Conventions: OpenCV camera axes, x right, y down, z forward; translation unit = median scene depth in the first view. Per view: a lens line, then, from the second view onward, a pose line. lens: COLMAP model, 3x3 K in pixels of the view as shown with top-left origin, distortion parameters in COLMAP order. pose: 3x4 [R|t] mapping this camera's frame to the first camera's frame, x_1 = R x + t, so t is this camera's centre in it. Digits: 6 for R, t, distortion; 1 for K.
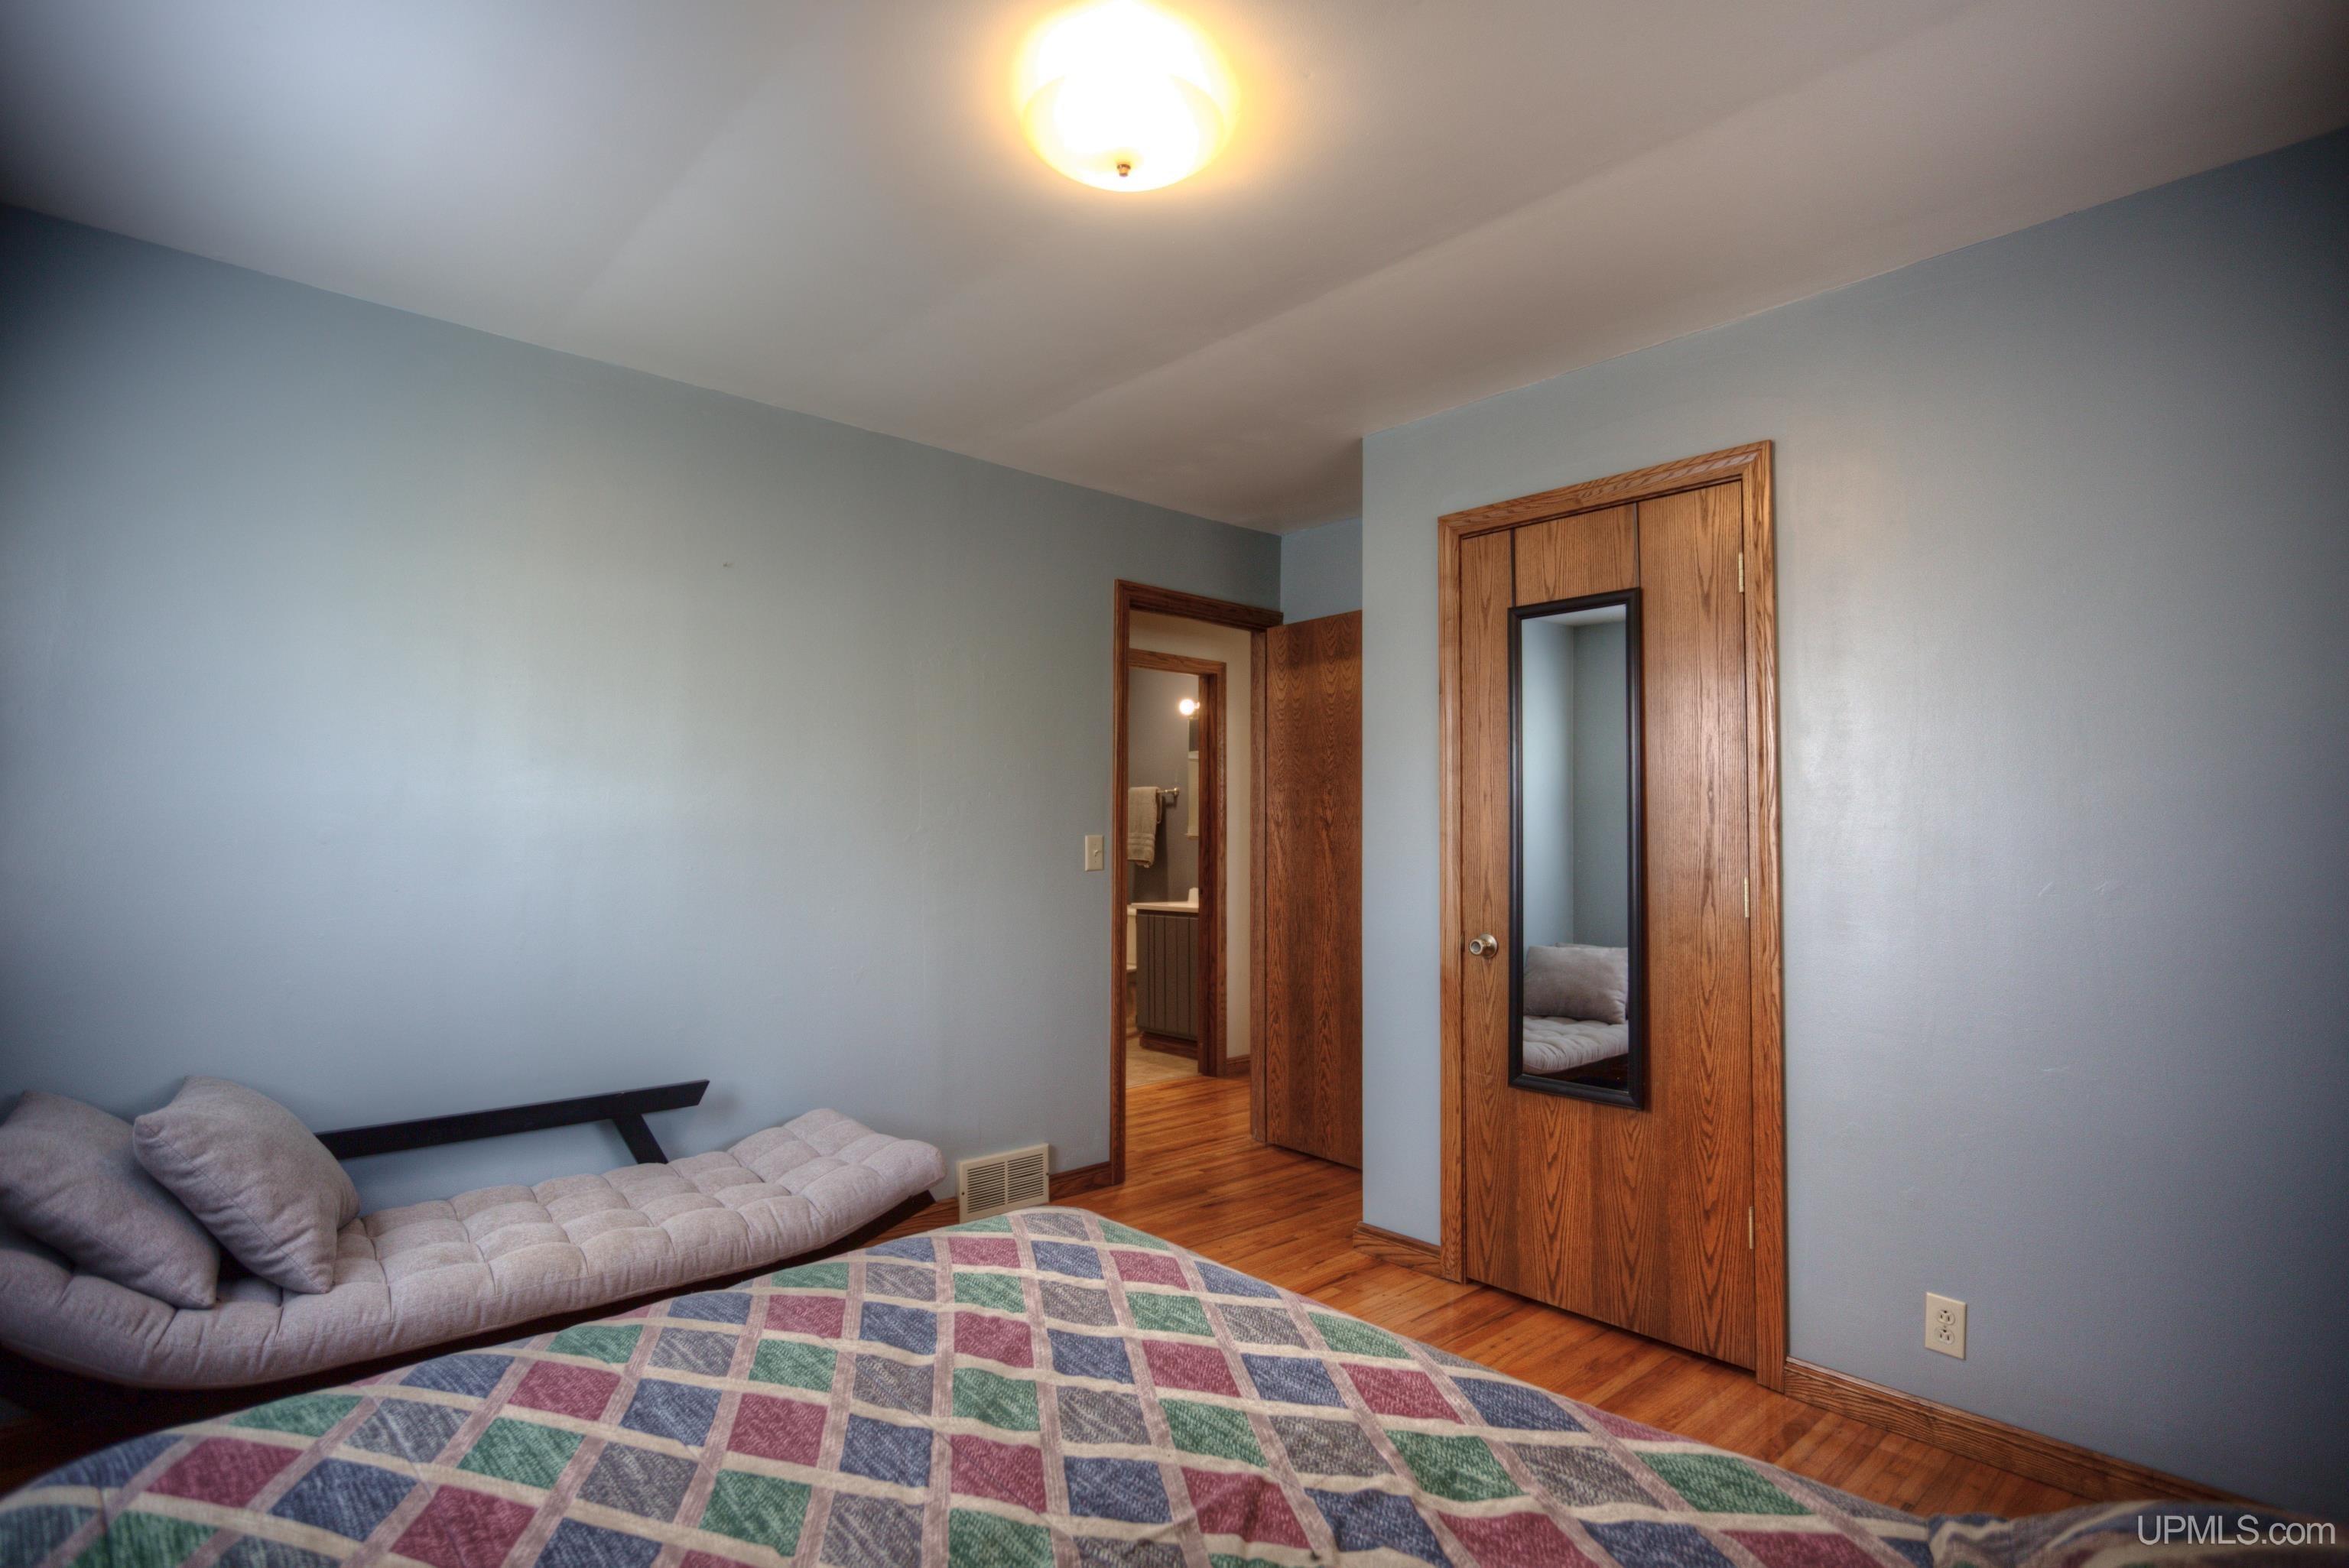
lens RADIAL K [[1135.1, 0, 1185.0], [0, 1135.1, 785.0], [0, 0, 1]] dist [-0.039402, 0.010925]
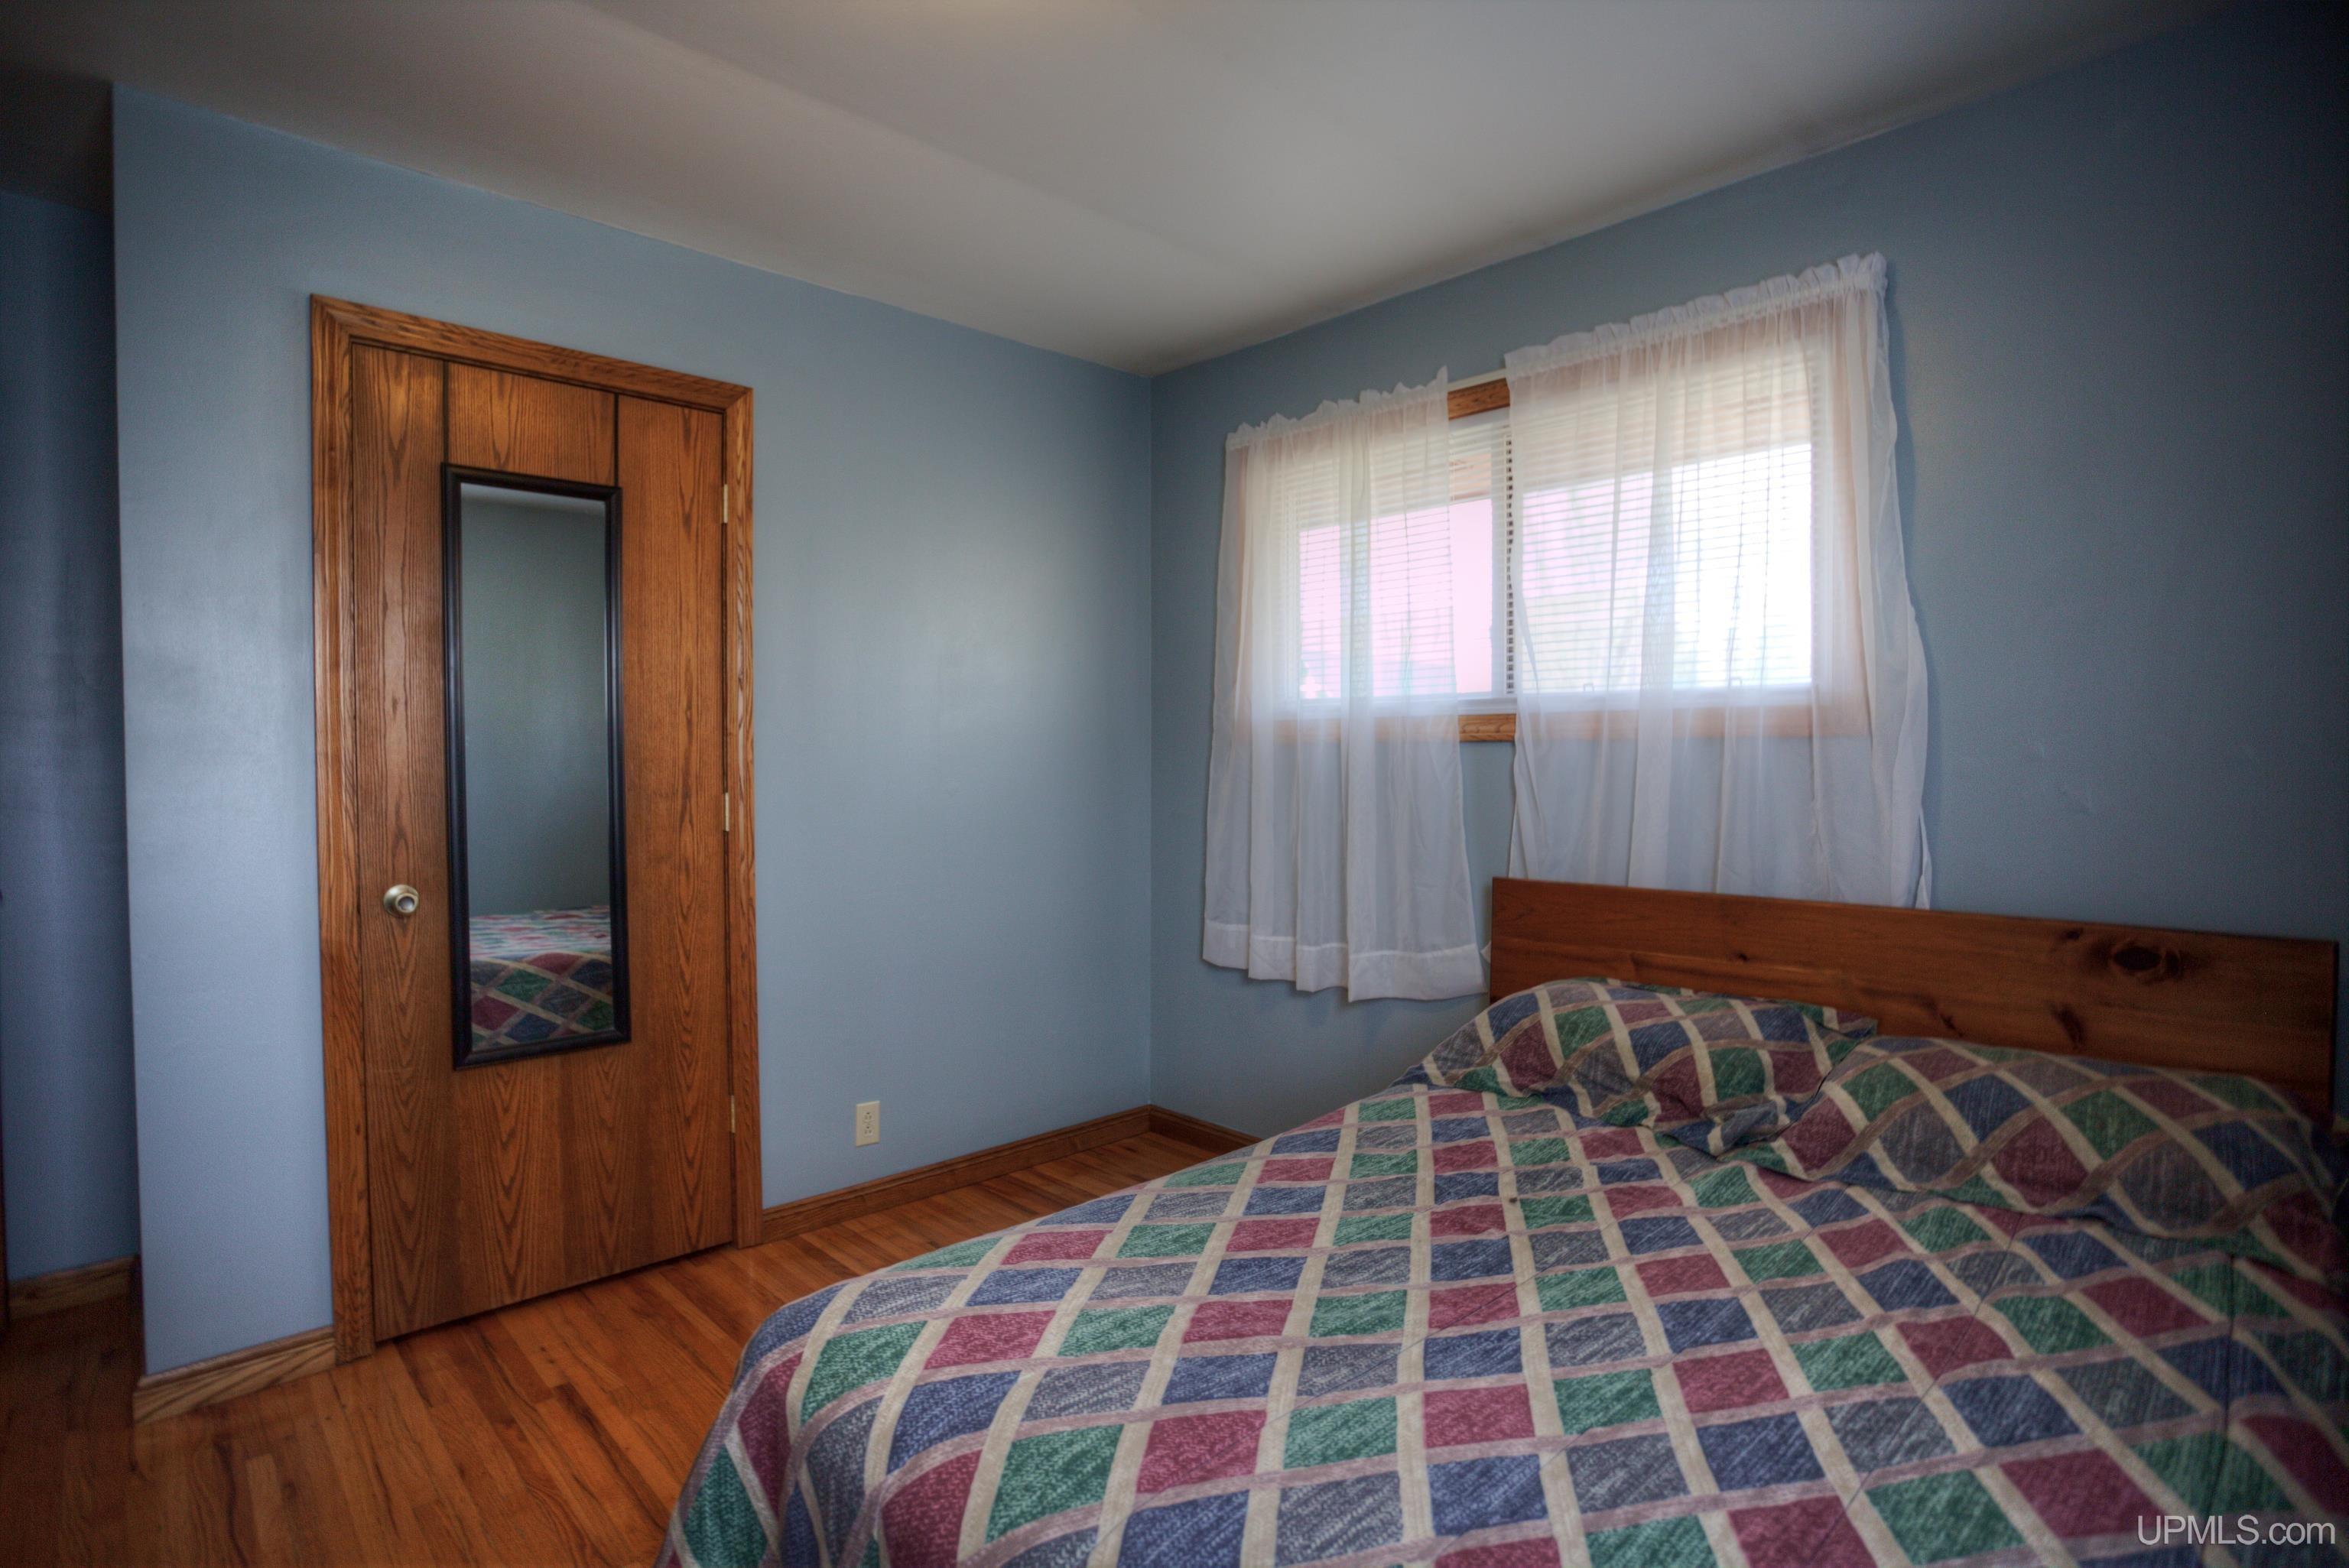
lens RADIAL K [[1135.1, 0, 1185.0], [0, 1135.1, 785.0], [0, 0, 1]] dist [-0.039402, 0.010925]
pose [[-0.000143, -0.037127, 0.999311, -0.550487], [-0.046357, 0.998236, 0.037081, 0.013487], [-0.998925, -0.046320, -0.001863, 0.548398]]
